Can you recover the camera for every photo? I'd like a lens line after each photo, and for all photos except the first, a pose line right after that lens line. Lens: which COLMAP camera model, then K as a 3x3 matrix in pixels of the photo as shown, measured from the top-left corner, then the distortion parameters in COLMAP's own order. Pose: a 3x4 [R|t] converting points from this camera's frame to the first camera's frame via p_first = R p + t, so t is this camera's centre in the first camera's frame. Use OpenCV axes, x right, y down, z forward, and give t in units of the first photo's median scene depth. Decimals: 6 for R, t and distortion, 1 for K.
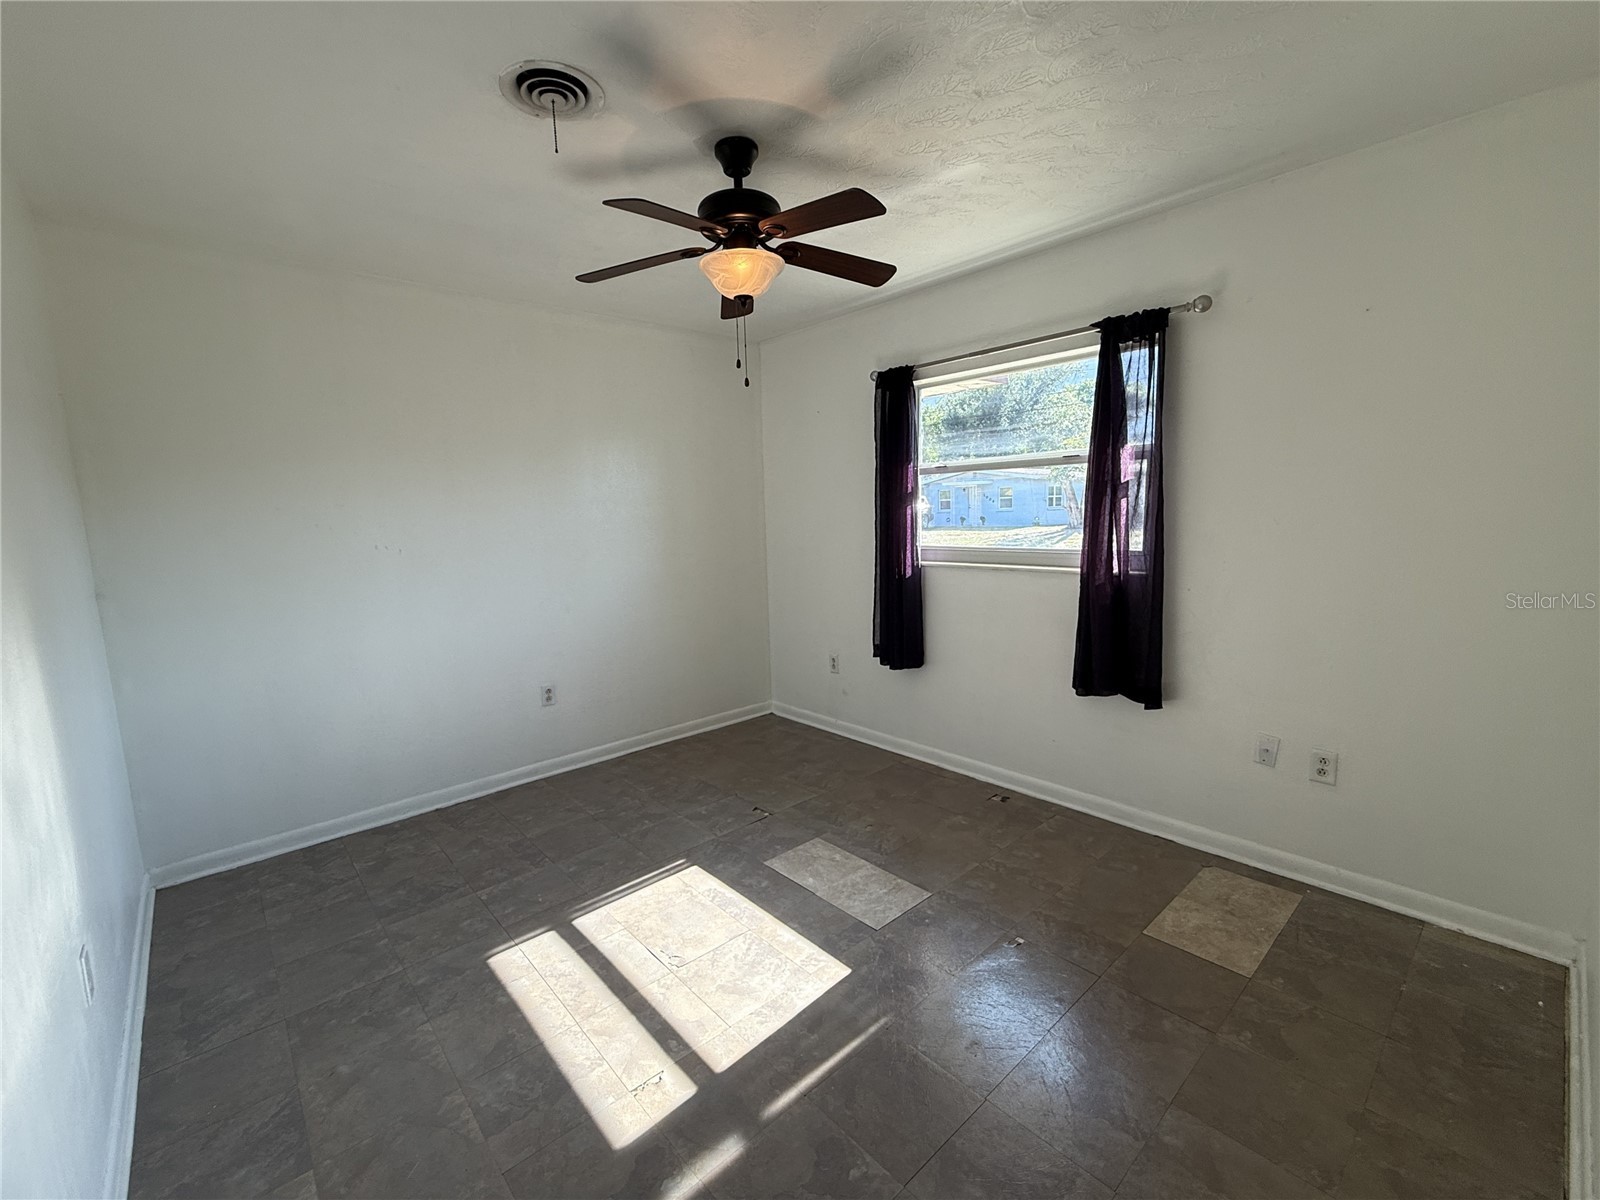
lens RADIAL K [[680.7, 0, 793.5], [0, 680.7, 603.7], [0, 0, 1]] dist [-0.000660, 0.000393]
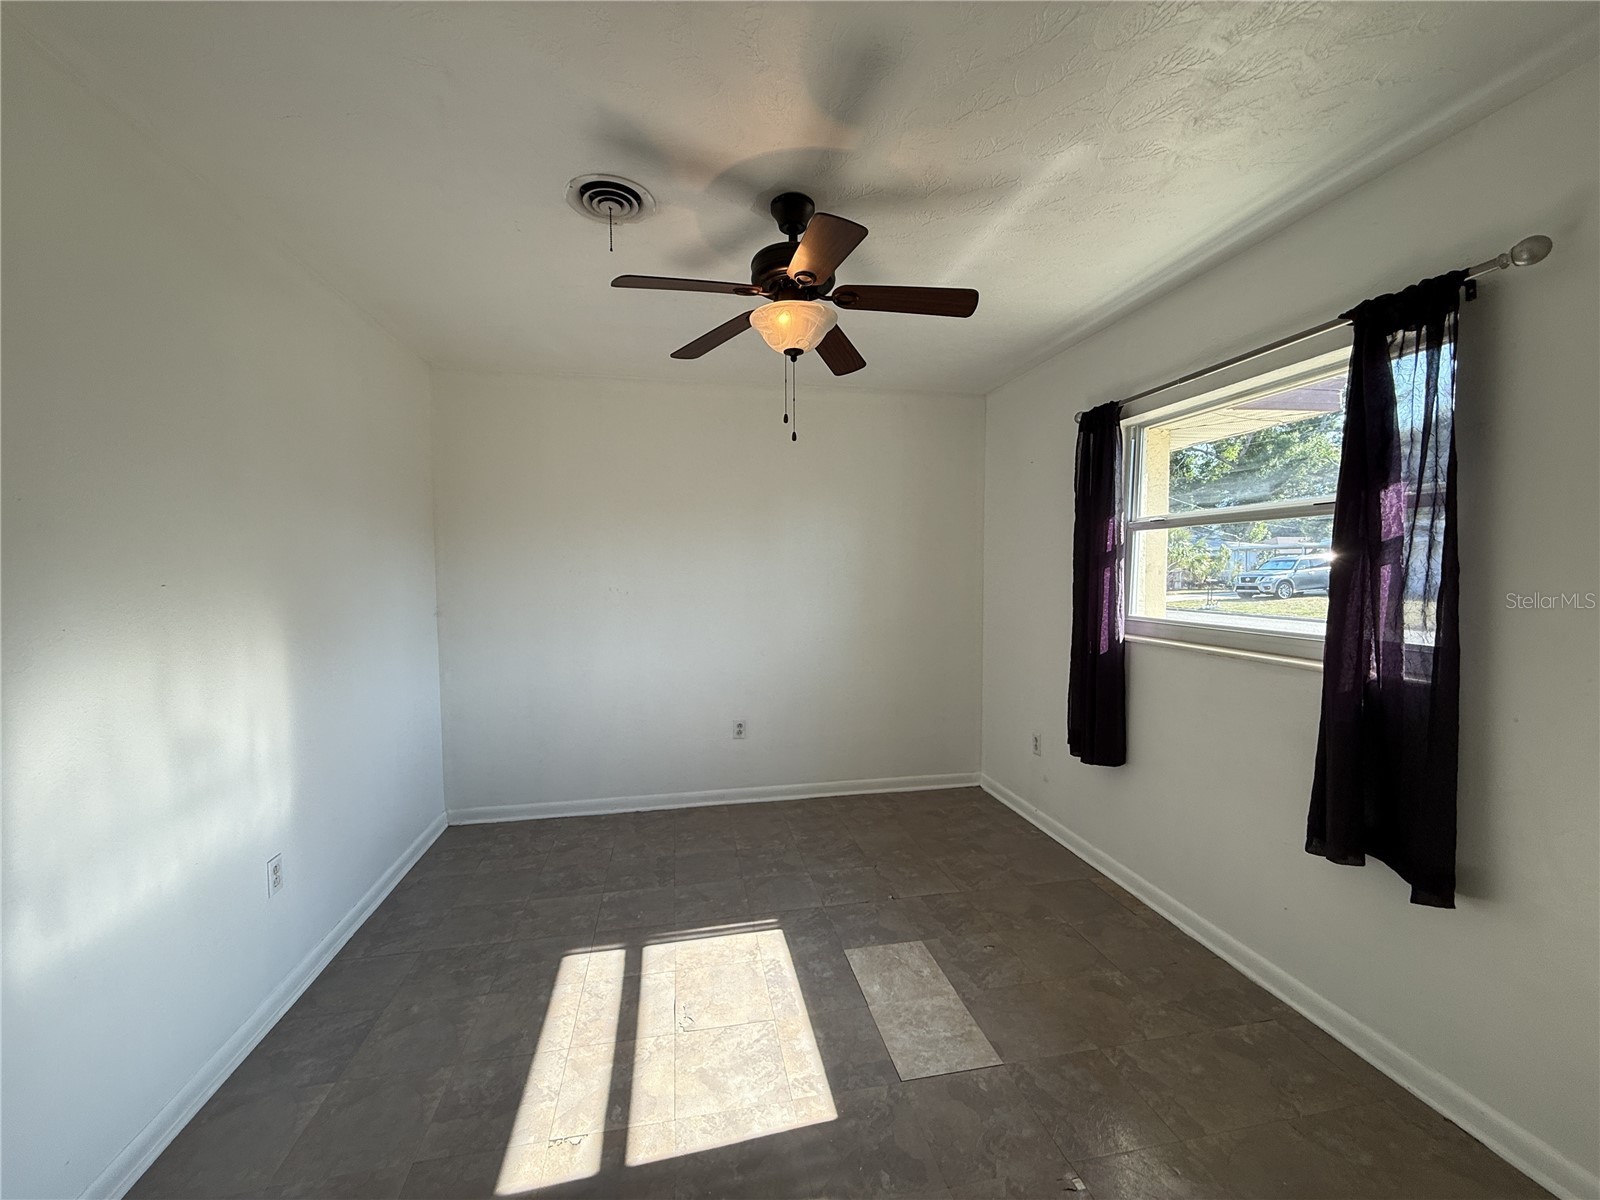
lens RADIAL K [[637.6, 0, 794.7], [0, 637.6, 602.4], [0, 0, 1]] dist [-0.000589, 0.000691]
pose [[0.858533, 0.054150, -0.509890, 0.340454], [-0.092551, 0.994441, -0.050224, -0.038436], [0.504336, 0.090310, 0.858772, 0.205451]]
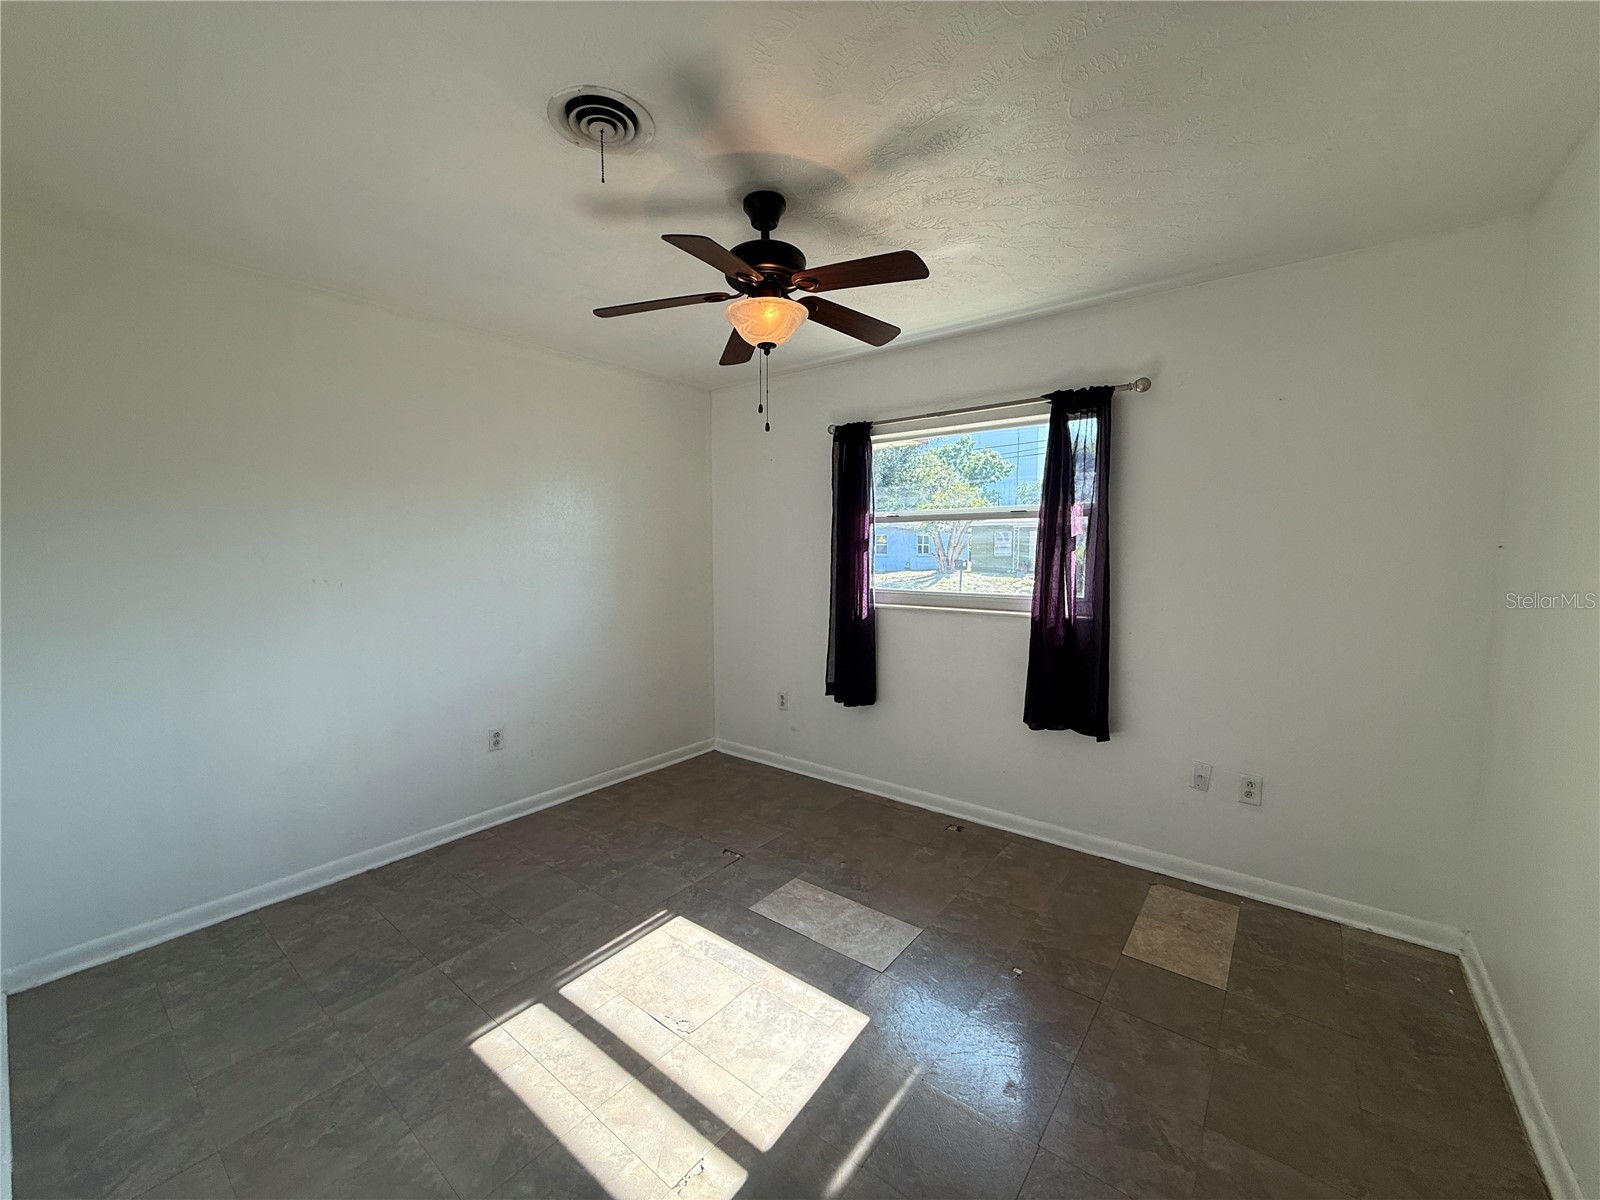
lens RADIAL K [[637.6, 0, 793.0], [0, 637.6, 603.2], [0, 0, 1]] dist [-0.000589, 0.000691]
pose [[0.984605, 0.013383, 0.174280, -0.161877], [-0.003617, 0.998411, -0.056235, -0.009327], [-0.174755, 0.054739, 0.983089, 0.063988]]
